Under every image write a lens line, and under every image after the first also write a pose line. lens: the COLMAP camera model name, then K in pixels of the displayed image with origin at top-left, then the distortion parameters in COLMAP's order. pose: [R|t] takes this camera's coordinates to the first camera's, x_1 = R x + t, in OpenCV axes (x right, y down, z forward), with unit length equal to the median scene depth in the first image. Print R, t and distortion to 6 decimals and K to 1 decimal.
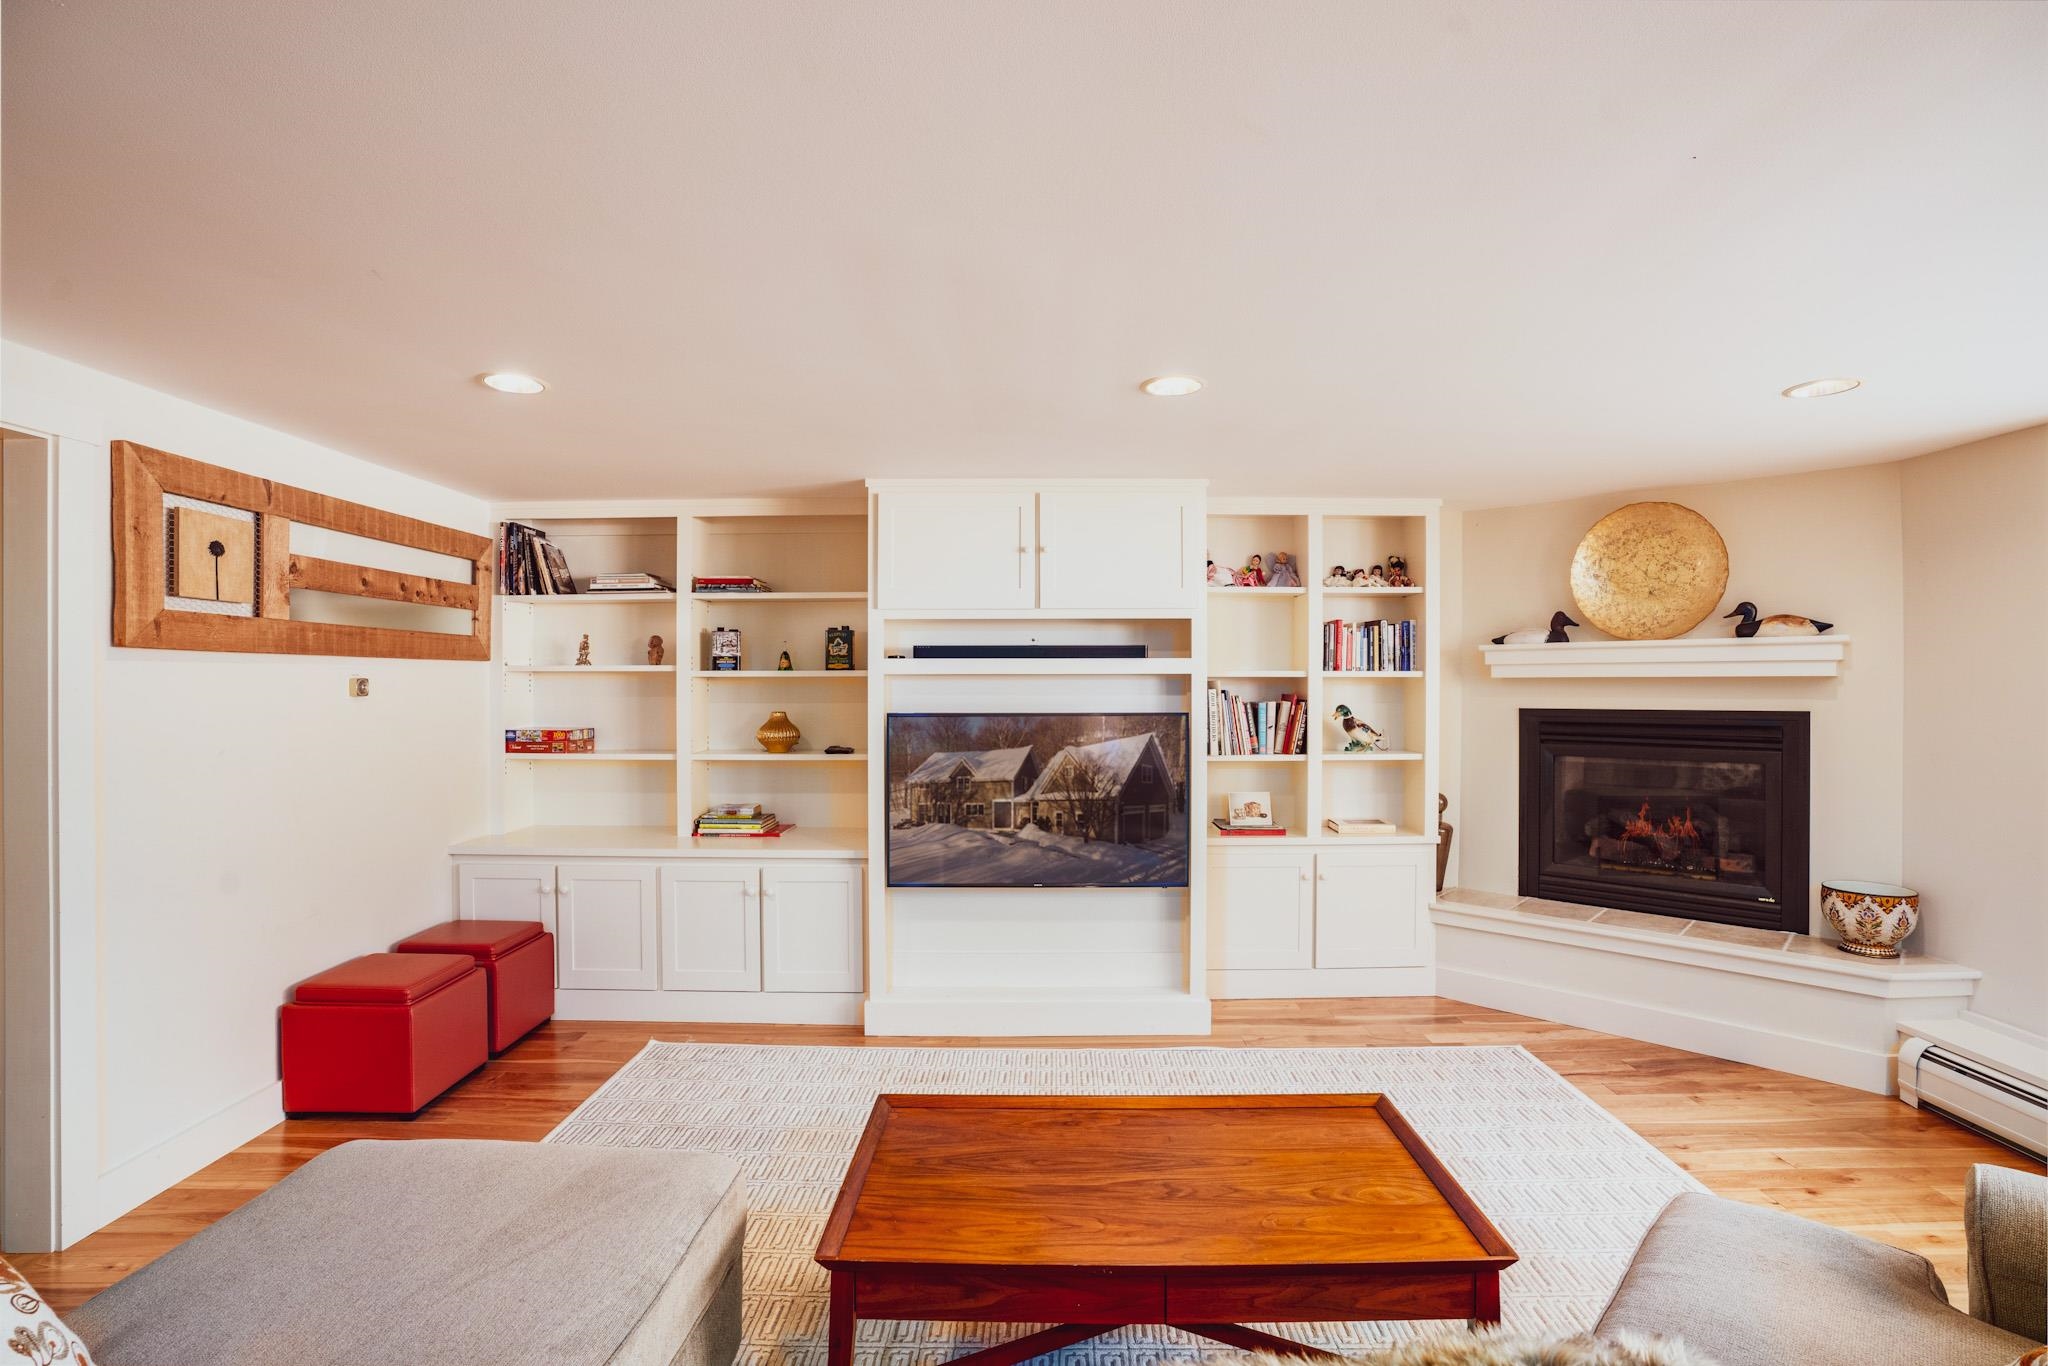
lens RADIAL K [[970.3, 0, 1027.0], [0, 970.3, 690.8], [0, 0, 1]] dist [-0.003633, -0.000119]
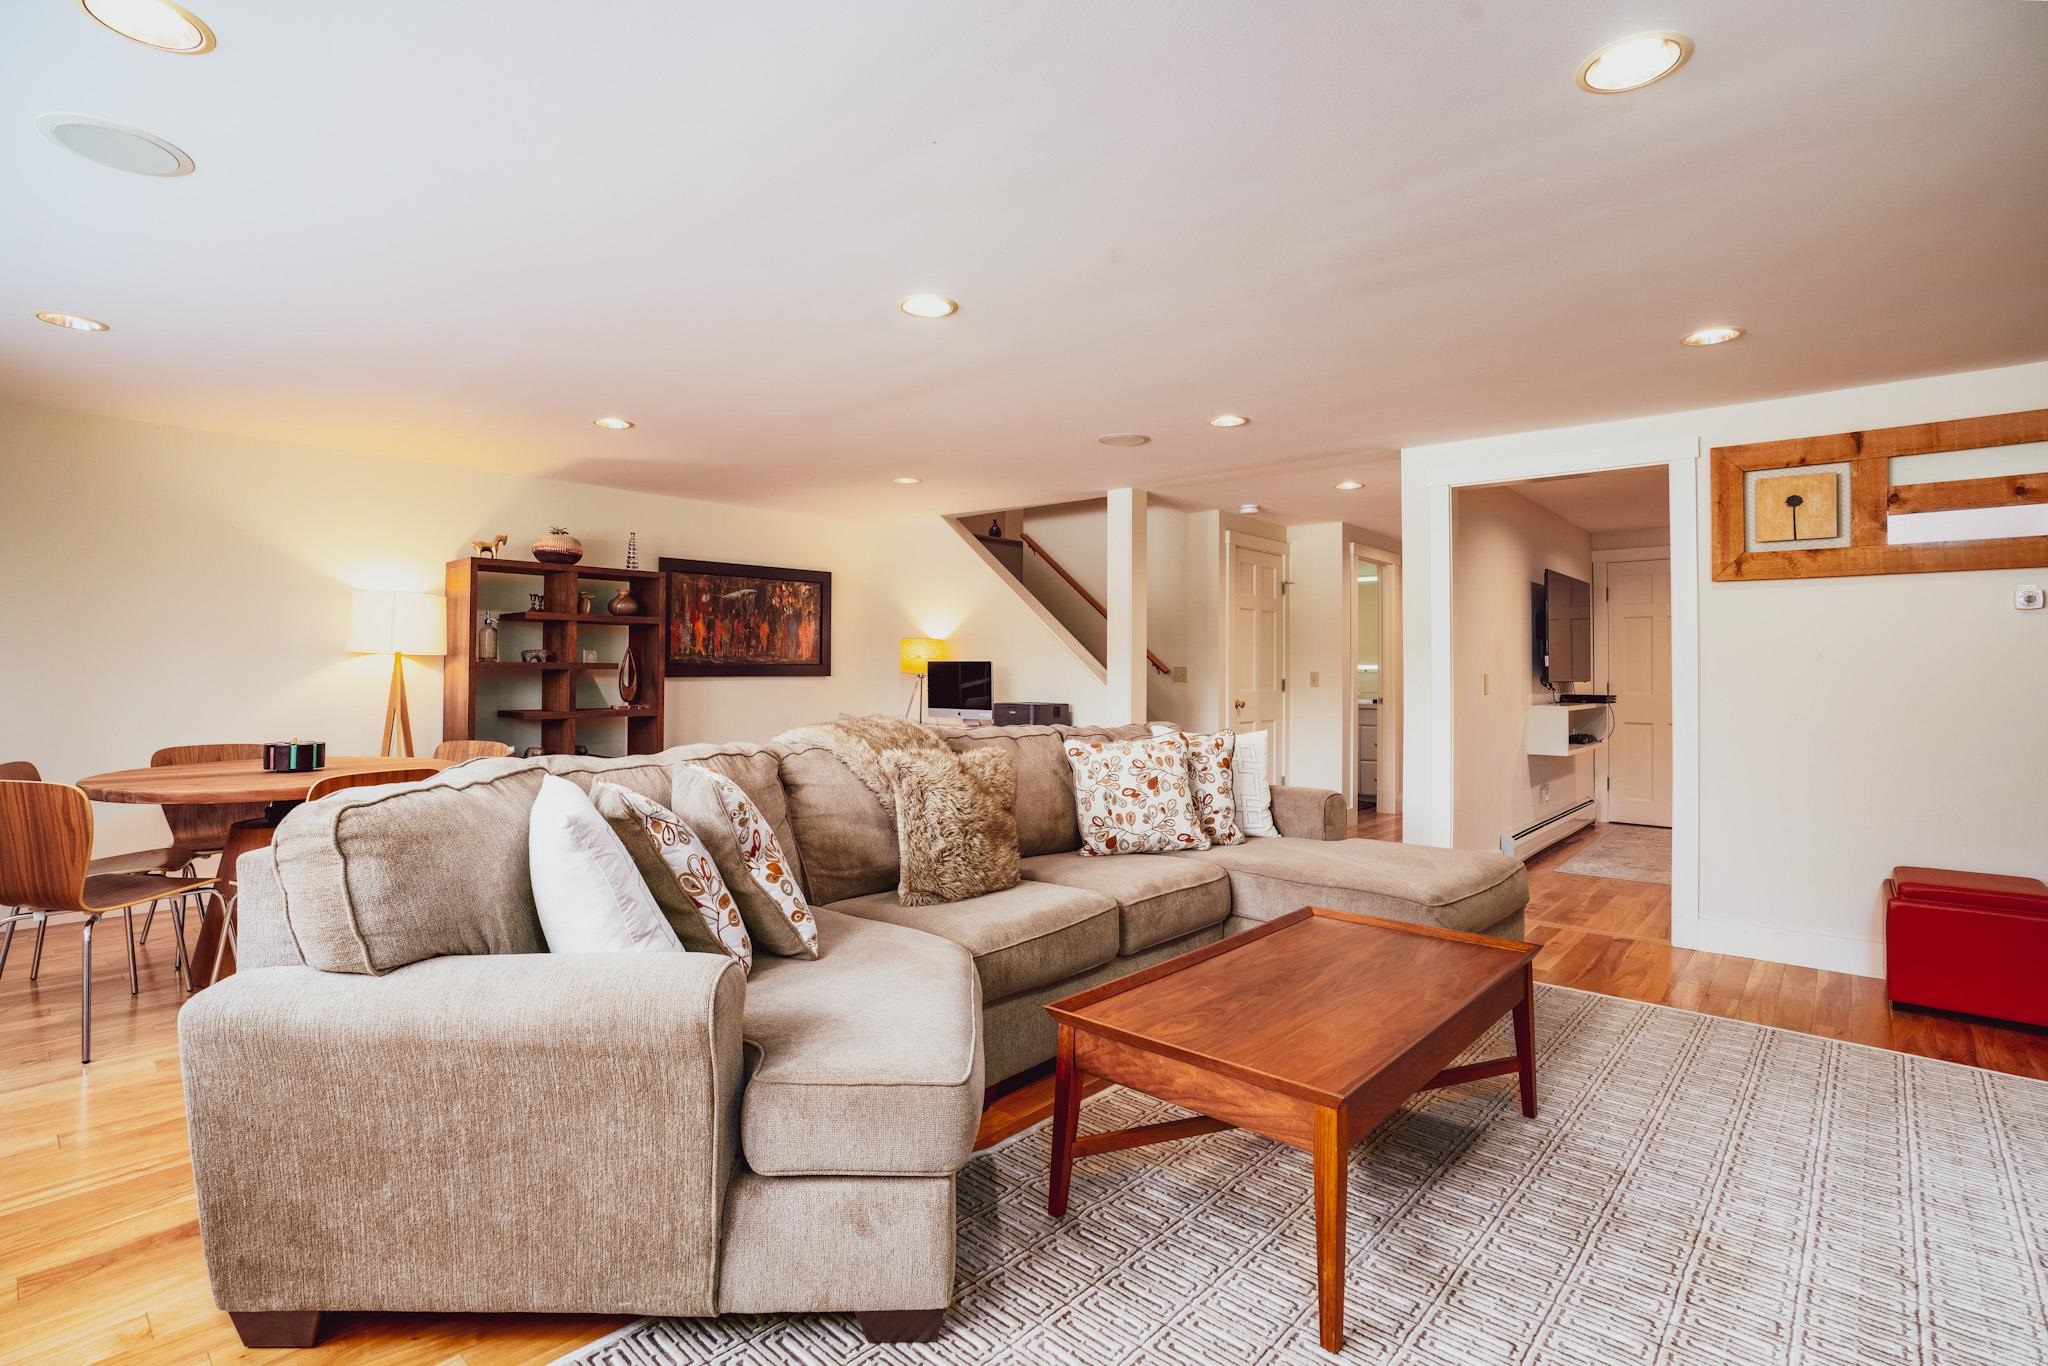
lens RADIAL K [[970.3, 0, 1012.2], [0, 970.3, 667.9], [0, 0, 1]] dist [-0.002938, -0.000301]
pose [[-0.664084, -0.007642, -0.747619, 0.688068], [-0.013391, 0.999909, 0.001673, 0.075553], [0.747538, 0.011122, -0.664126, 0.838170]]
